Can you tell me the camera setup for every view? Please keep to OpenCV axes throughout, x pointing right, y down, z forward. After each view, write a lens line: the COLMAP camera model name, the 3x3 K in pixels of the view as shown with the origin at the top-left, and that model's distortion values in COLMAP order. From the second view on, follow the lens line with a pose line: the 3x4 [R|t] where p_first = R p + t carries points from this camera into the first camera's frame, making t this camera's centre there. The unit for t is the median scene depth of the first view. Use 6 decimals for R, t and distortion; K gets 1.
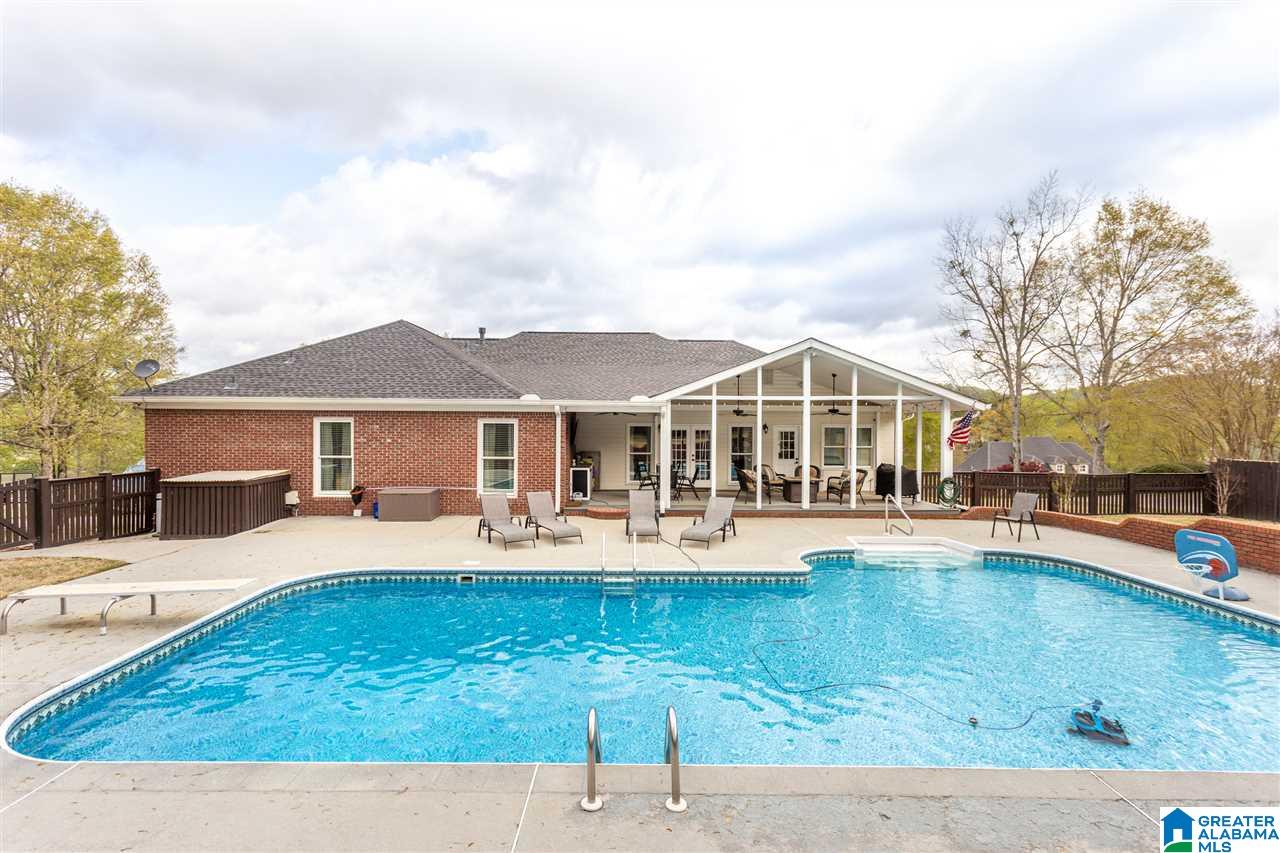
lens RADIAL K [[616.2, 0, 629.9], [0, 616.2, 424.3], [0, 0, 1]] dist [0.002804, 0.001044]
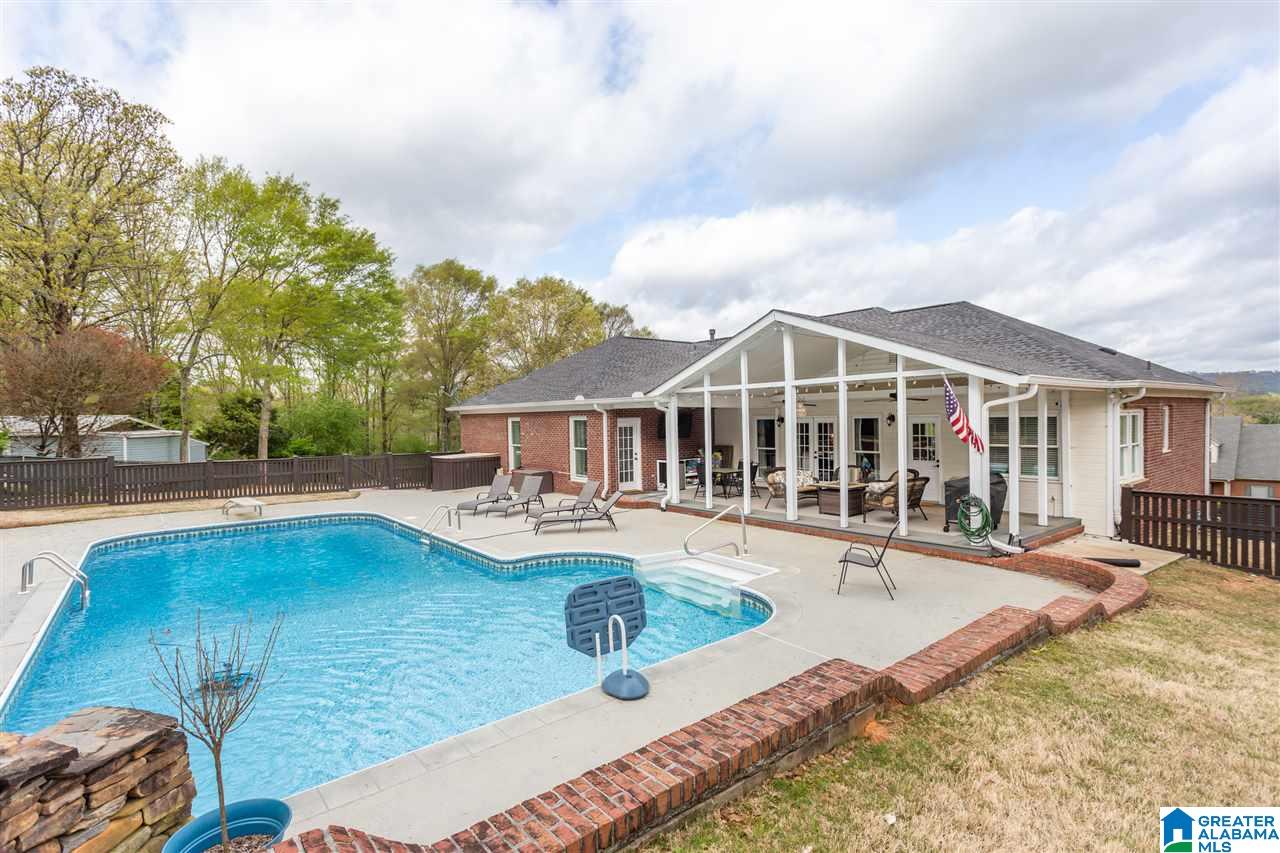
lens RADIAL K [[616.2, 0, 633.3], [0, 616.2, 430.9], [0, 0, 1]] dist [0.002804, 0.001044]
pose [[0.604758, 0.000225, -0.796409, 0.806623], [0.018146, 0.999736, 0.014061, 0.004780], [0.796203, -0.022955, 0.604594, 0.349938]]
